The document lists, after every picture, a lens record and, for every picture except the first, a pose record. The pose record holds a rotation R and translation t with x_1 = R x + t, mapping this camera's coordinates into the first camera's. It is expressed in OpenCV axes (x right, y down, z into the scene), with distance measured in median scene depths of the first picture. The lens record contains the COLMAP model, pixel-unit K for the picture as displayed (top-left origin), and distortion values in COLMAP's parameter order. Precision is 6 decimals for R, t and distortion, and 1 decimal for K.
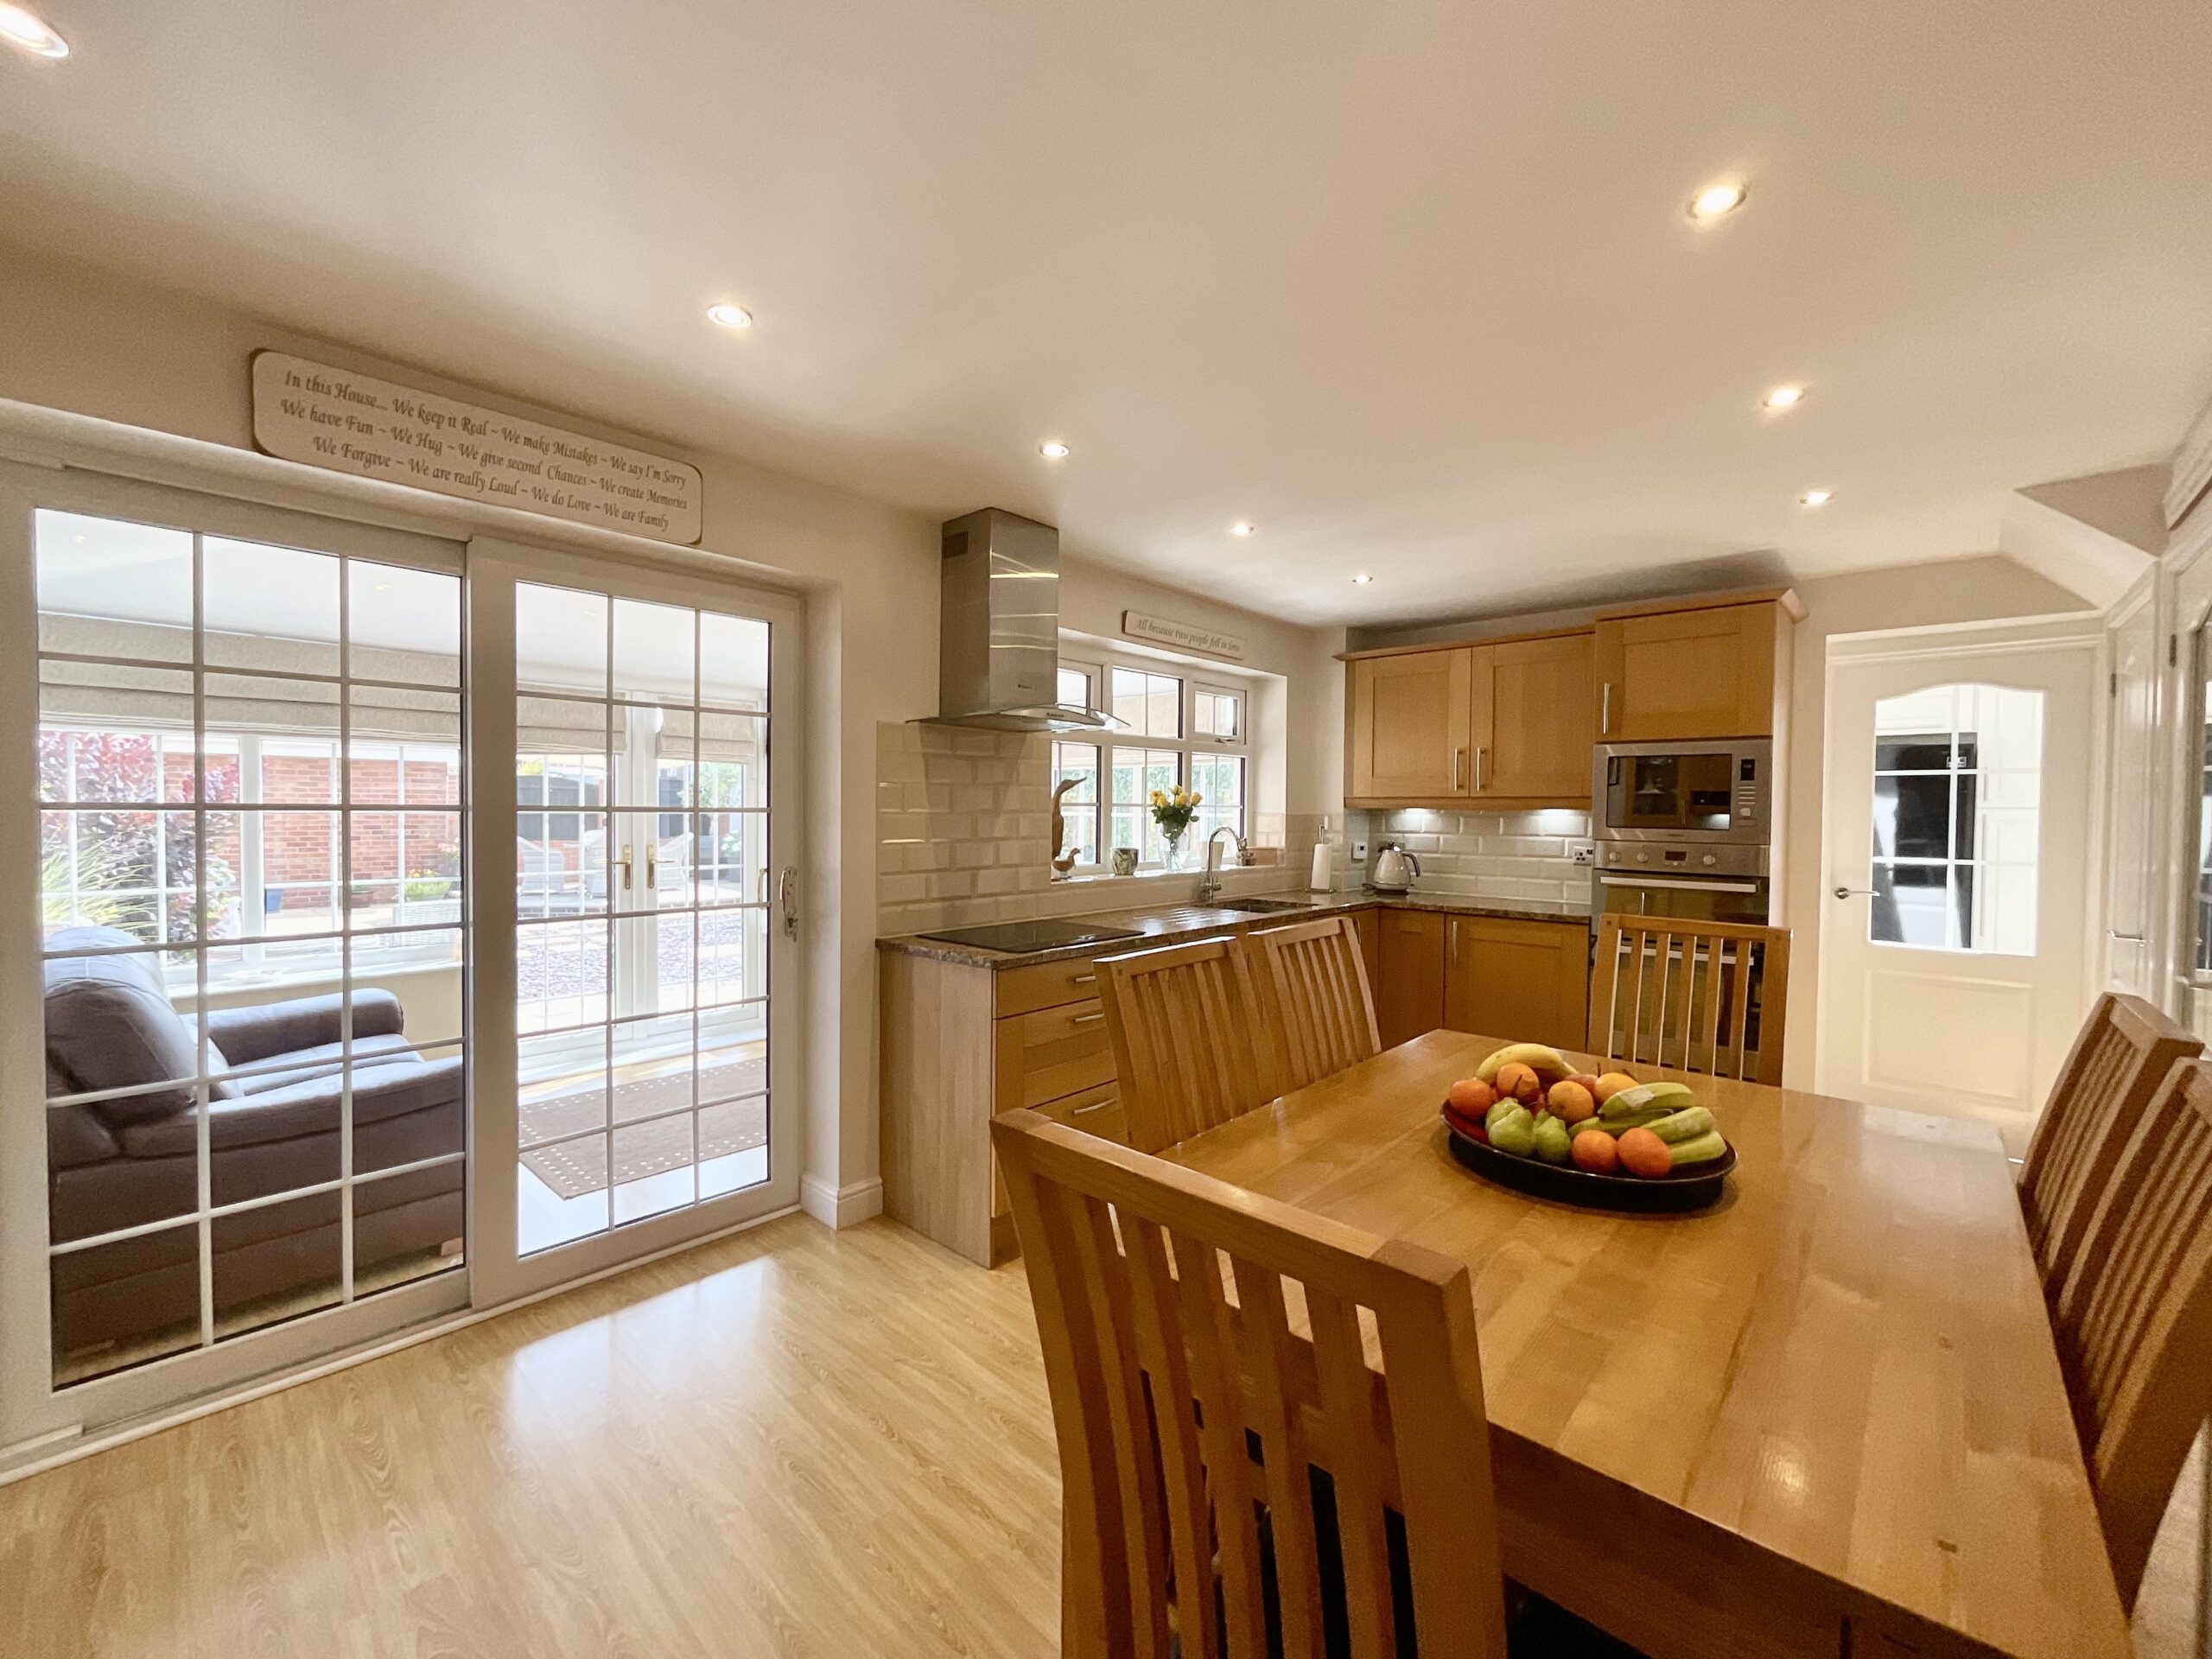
lens RADIAL K [[898.3, 0, 1106.0], [0, 898.3, 829.5], [0, 0, 1]] dist [-0.002836, -0.000222]
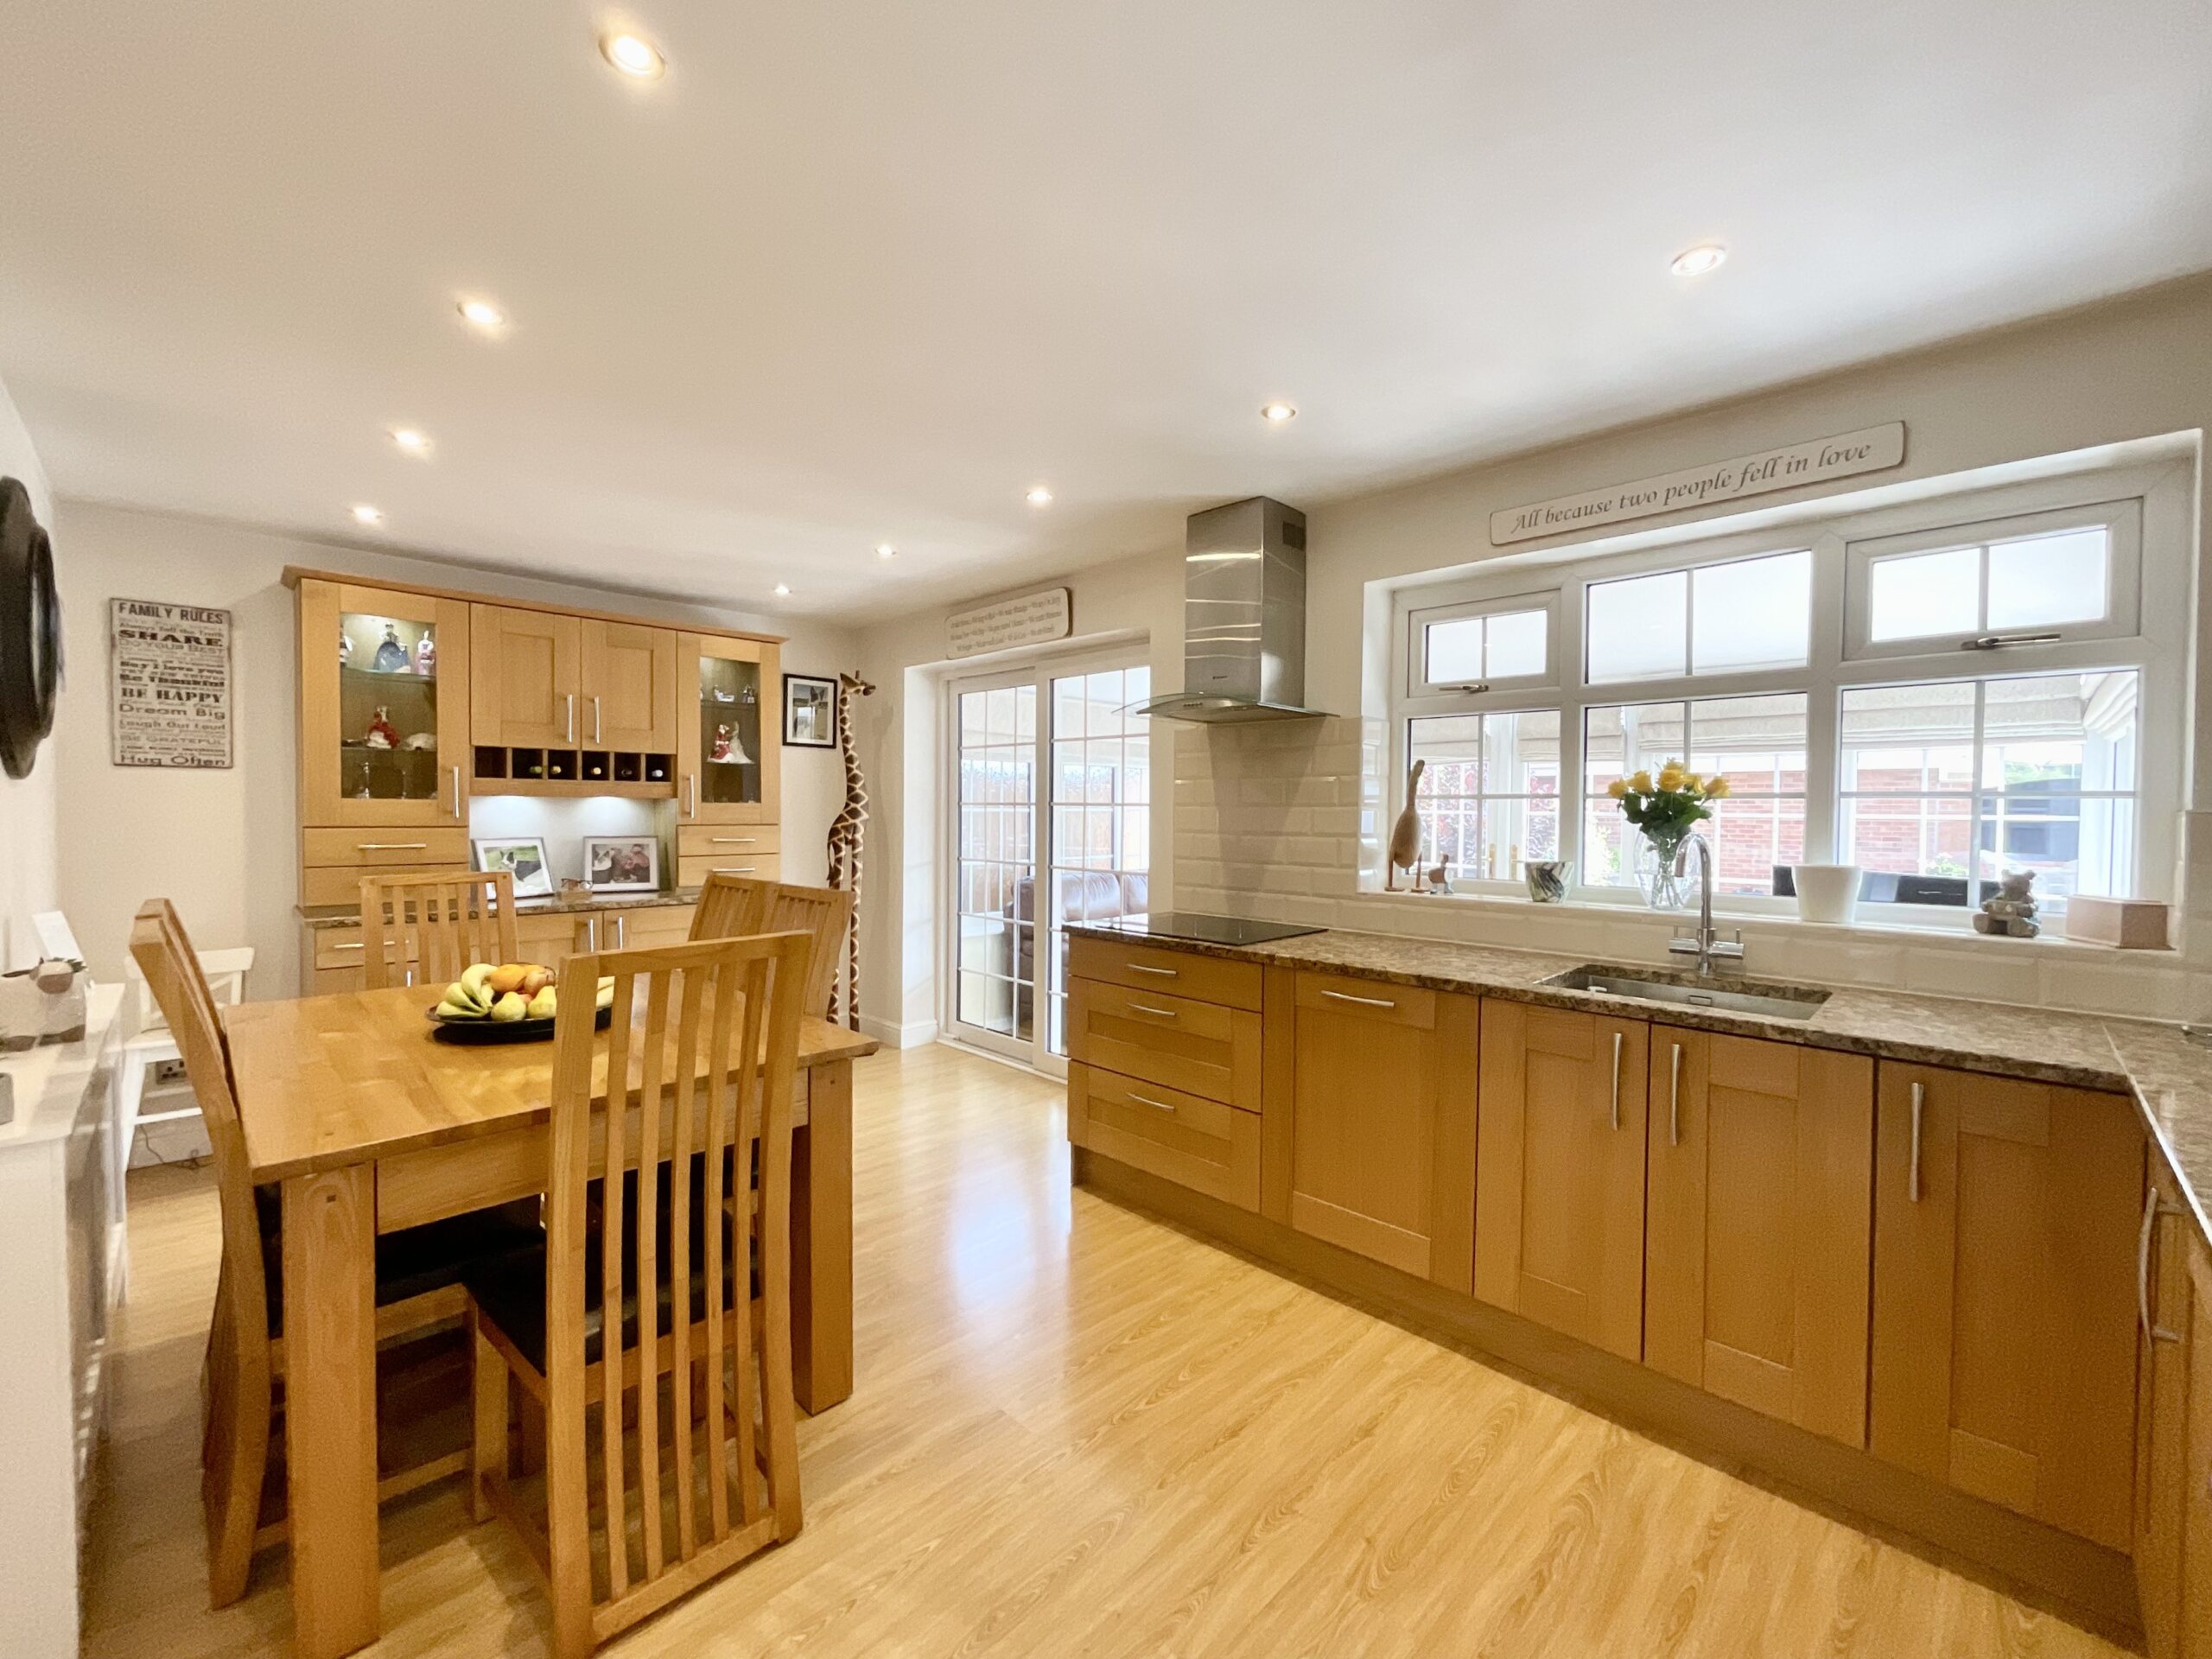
lens RADIAL K [[898.3, 0, 1106.0], [0, 898.3, 829.5], [0, 0, 1]] dist [-0.002836, -0.000222]
pose [[-0.026461, 0.011900, -0.999579, 0.734023], [-0.029136, 0.999495, 0.012670, -0.002429], [0.999225, 0.029459, -0.026101, 0.744669]]
